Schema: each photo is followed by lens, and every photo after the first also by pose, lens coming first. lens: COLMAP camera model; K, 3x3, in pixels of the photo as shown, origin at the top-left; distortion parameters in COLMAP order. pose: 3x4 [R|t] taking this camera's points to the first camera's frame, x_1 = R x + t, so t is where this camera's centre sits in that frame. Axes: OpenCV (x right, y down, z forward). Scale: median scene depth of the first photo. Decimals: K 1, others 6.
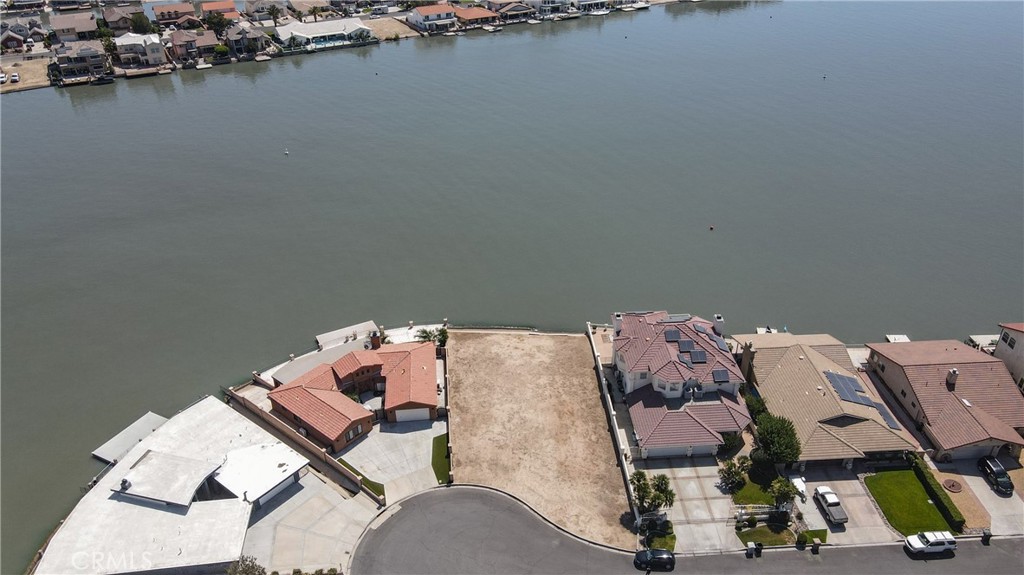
lens RADIAL K [[754.9, 0, 511.9], [0, 754.9, 288.6], [0, 0, 1]] dist [0.001595, 0.021730]
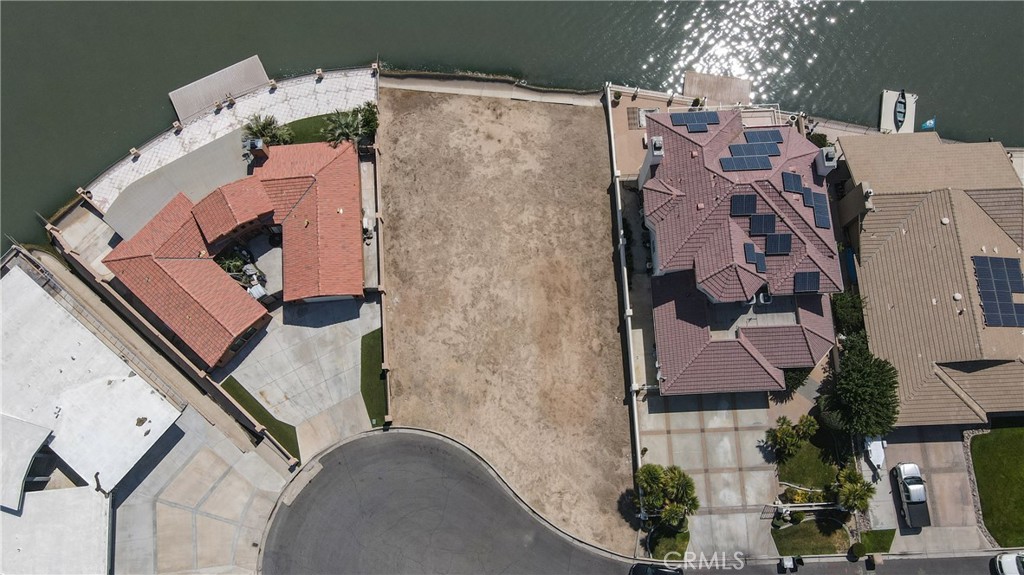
lens RADIAL K [[754.9, 0, 510.3], [0, 754.9, 287.3], [0, 0, 1]] dist [0.001595, 0.021730]
pose [[0.999867, 0.015887, -0.003817, 0.034775], [-0.008723, 0.716594, 0.697436, -0.334581], [0.013815, -0.697309, 0.716637, 0.574591]]
